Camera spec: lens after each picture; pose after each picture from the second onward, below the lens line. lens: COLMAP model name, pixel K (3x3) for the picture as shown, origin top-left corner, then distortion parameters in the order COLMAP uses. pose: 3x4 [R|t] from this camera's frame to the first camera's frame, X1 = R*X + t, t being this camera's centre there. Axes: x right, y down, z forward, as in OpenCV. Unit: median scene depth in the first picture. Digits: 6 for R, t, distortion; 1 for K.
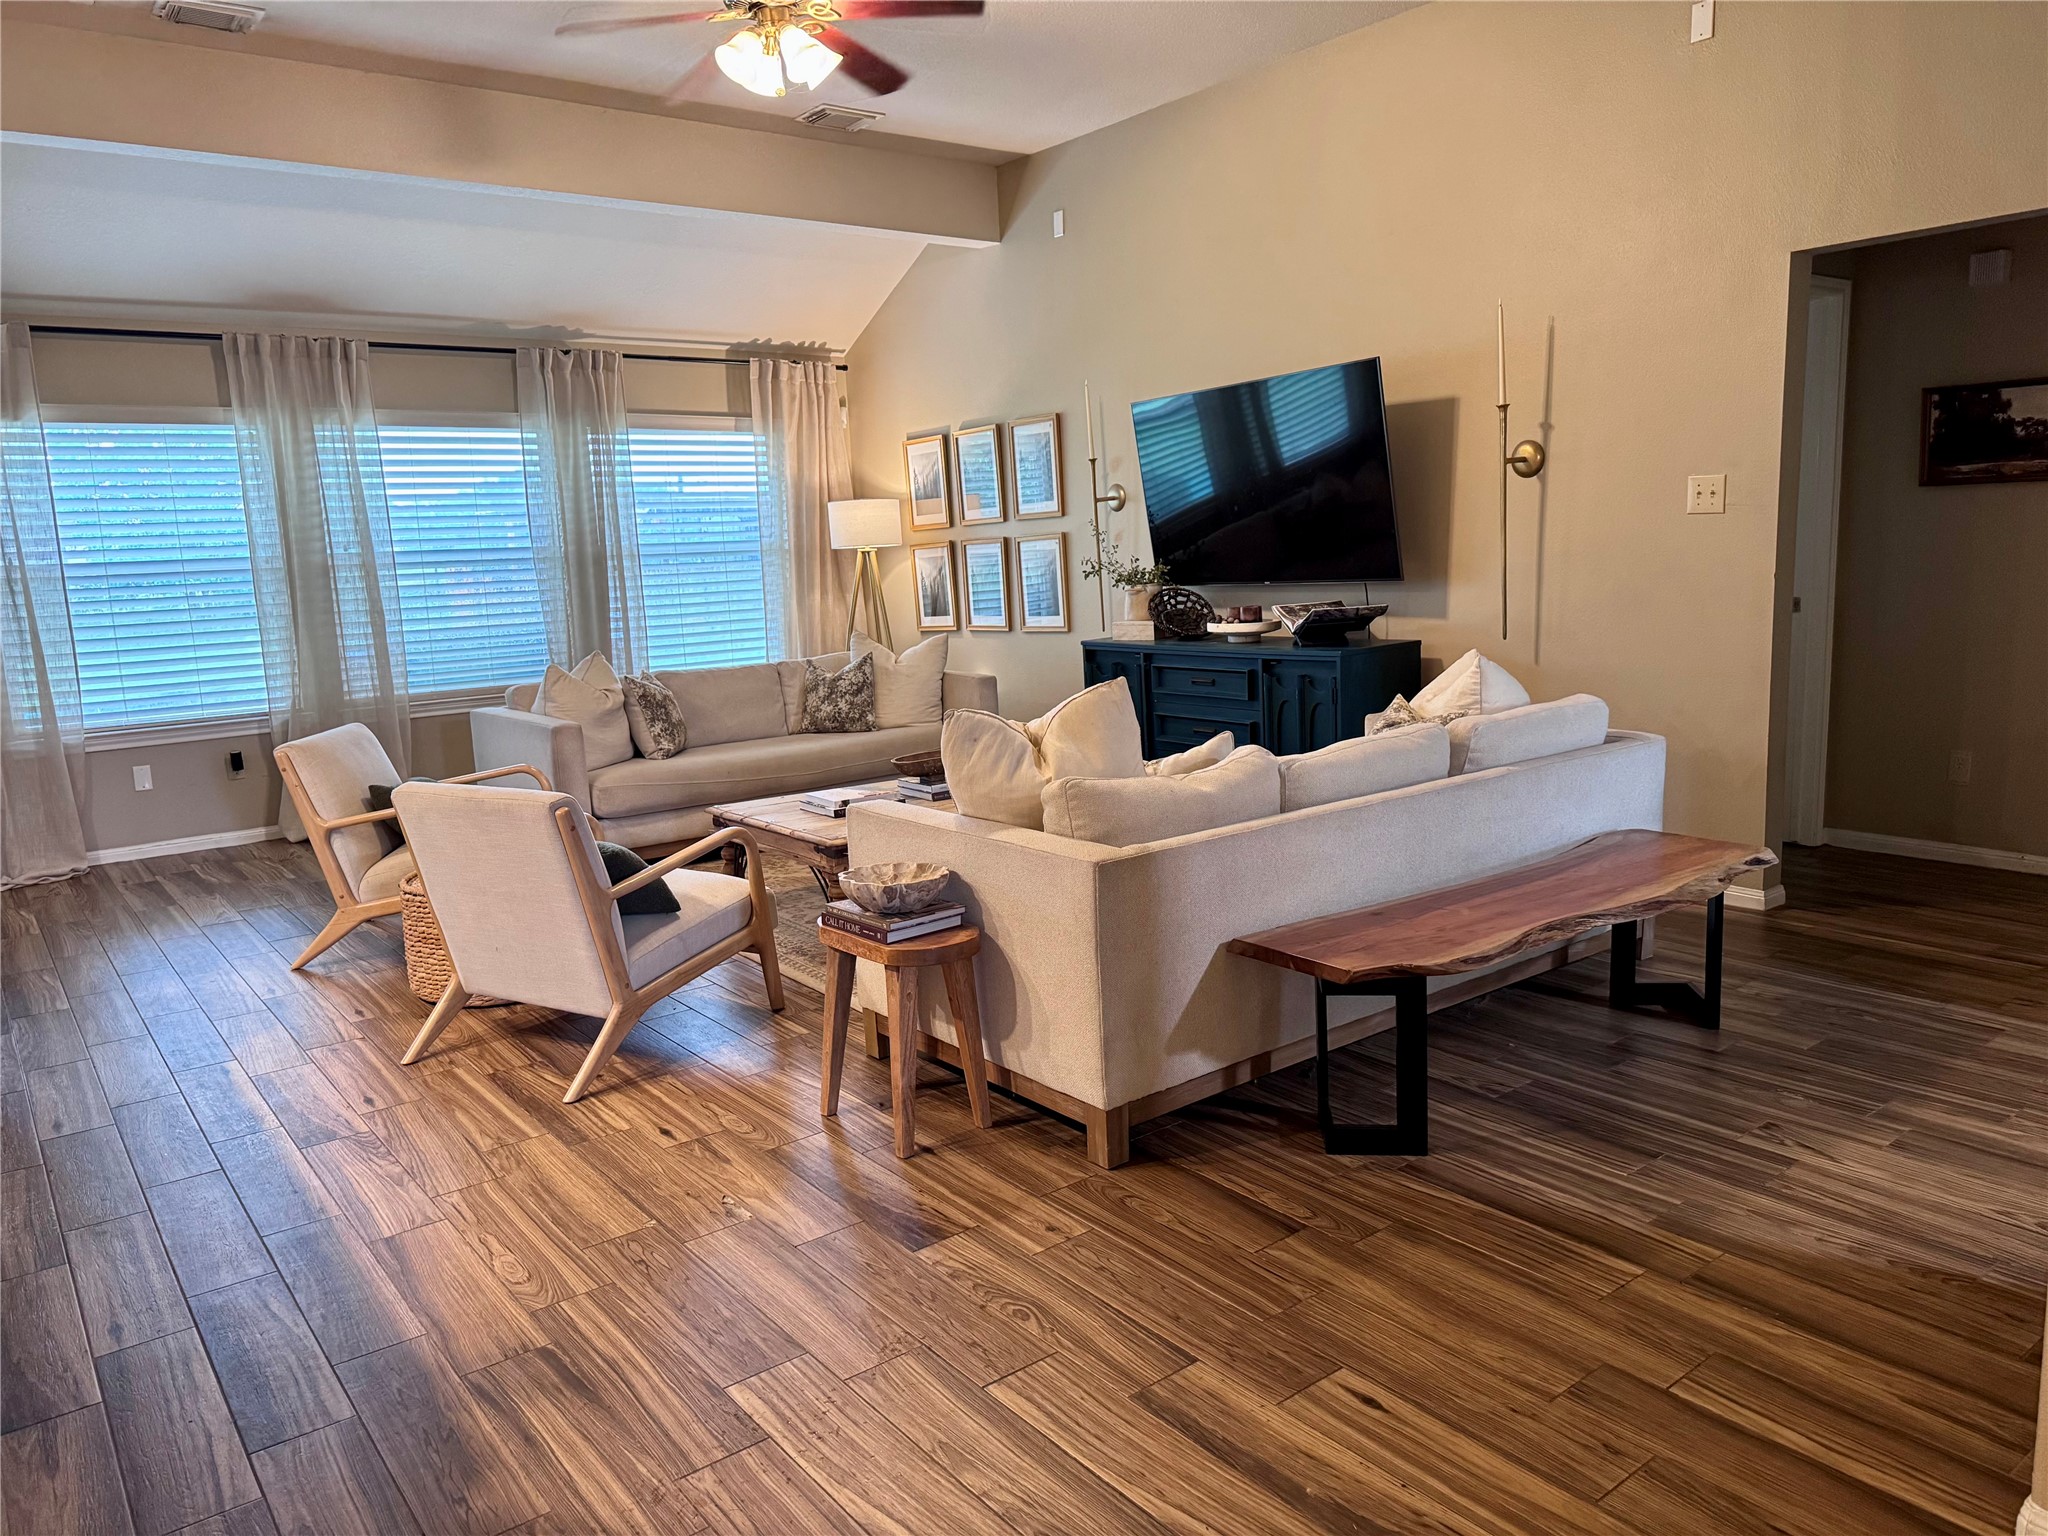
lens RADIAL K [[1414.3, 0, 1024.0], [0, 1414.3, 768.0], [0, 0, 1]] dist [0.136552, -0.215207]
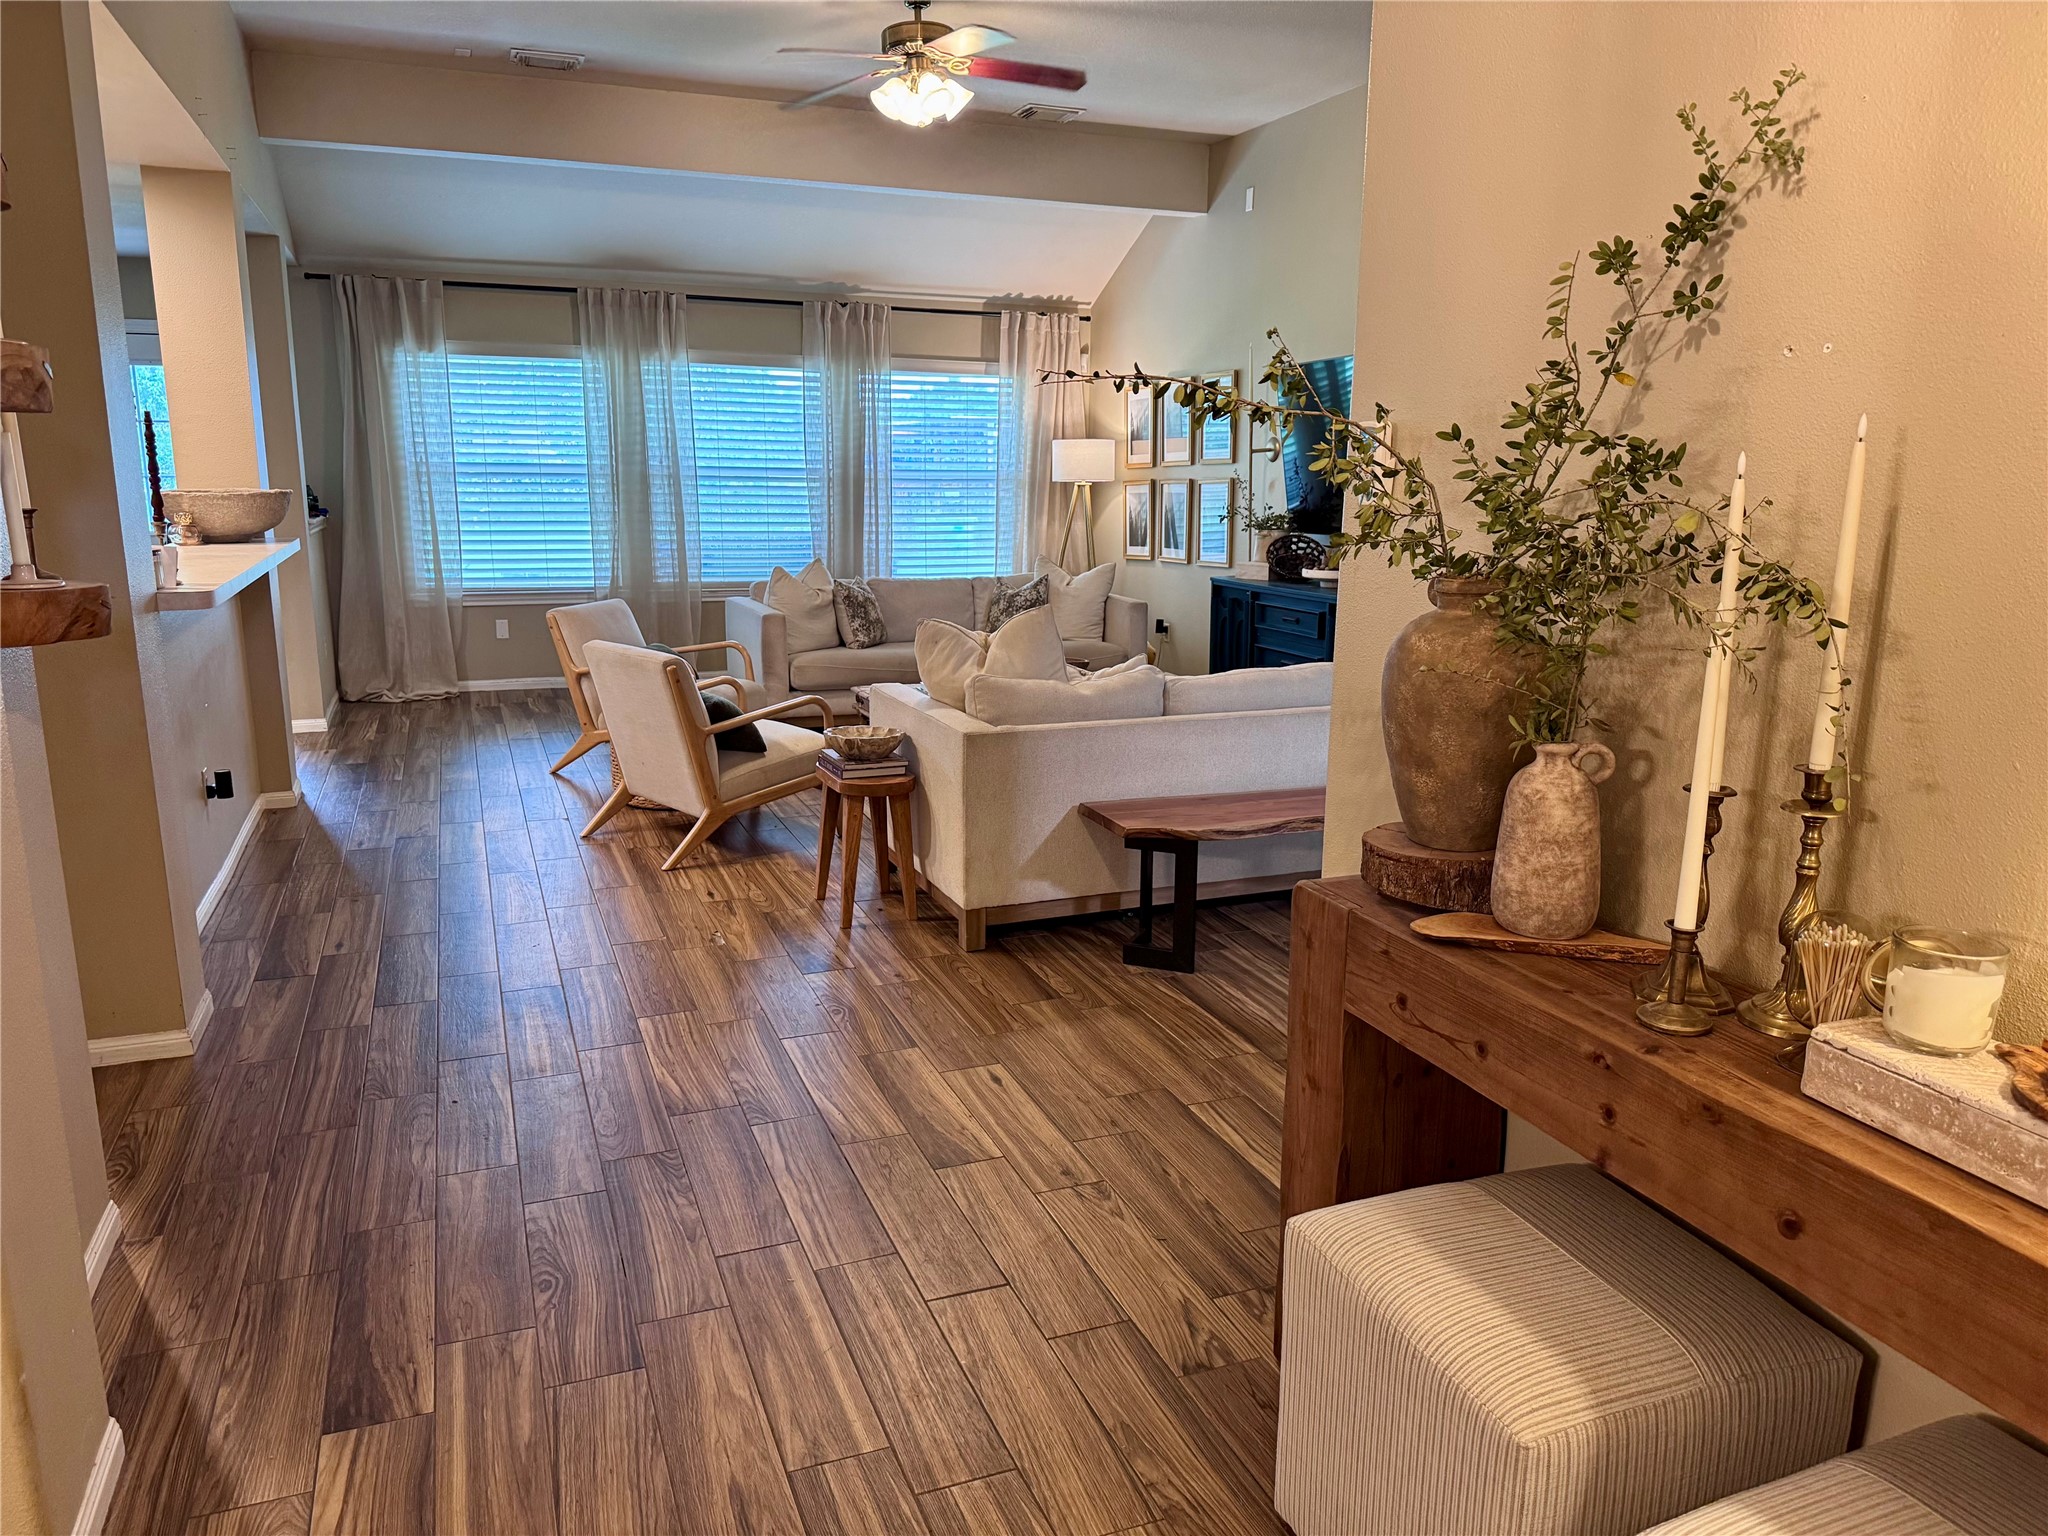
lens RADIAL K [[1414.3, 0, 1024.0], [0, 1414.3, 768.0], [0, 0, 1]] dist [0.136552, -0.215207]
pose [[0.959790, 0.107889, -0.259158, 0.209876], [-0.093683, 0.993372, 0.066595, 0.001135], [0.264626, -0.039638, 0.963536, -0.149850]]
